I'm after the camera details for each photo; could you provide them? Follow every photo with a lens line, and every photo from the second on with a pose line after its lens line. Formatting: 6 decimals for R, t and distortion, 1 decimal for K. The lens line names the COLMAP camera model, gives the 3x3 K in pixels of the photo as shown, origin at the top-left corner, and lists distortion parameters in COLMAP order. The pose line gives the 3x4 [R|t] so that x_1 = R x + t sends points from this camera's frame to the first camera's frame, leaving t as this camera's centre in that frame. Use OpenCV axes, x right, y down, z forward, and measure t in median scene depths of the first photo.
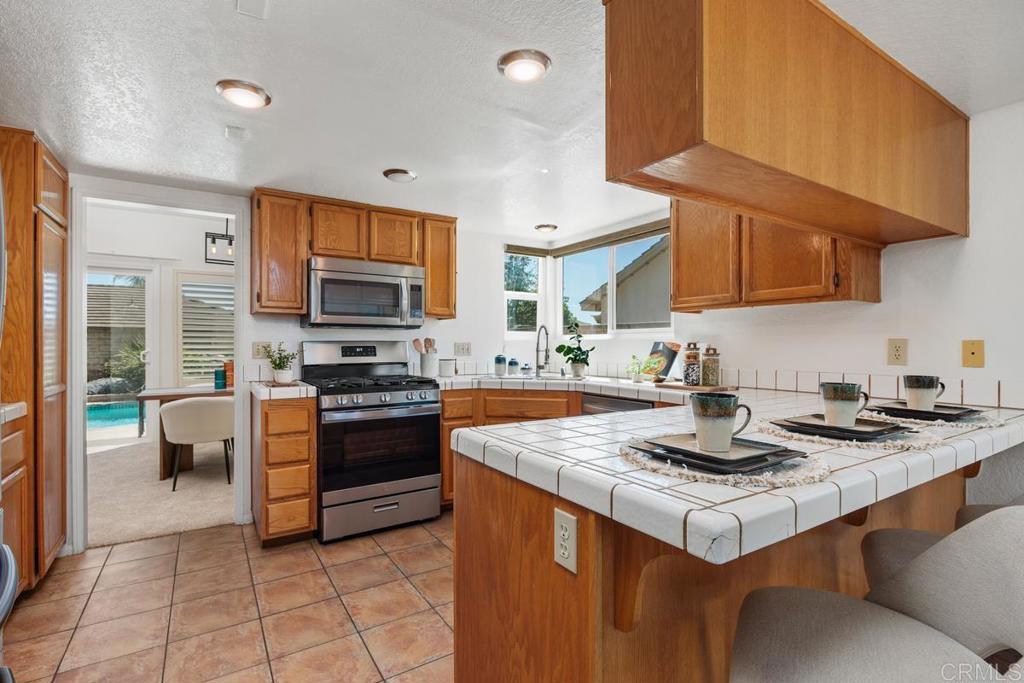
lens RADIAL K [[494.7, 0, 511.5], [0, 494.7, 342.3], [0, 0, 1]] dist [0.000709, 0.000211]
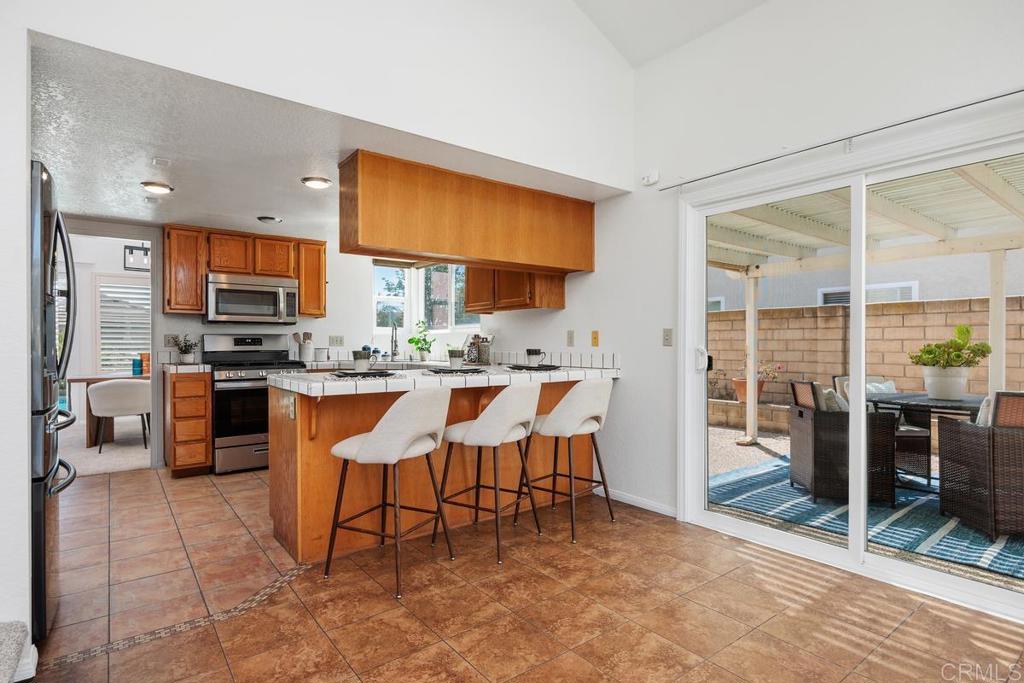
lens RADIAL K [[540.1, 0, 513.3], [0, 540.1, 341.5], [0, 0, 1]] dist [-0.000817, 0.000093]
pose [[0.996383, -0.002503, 0.084942, 0.309166], [0.002483, 0.999997, 0.000337, 0.020627], [-0.084943, -0.000125, 0.996386, -0.566523]]
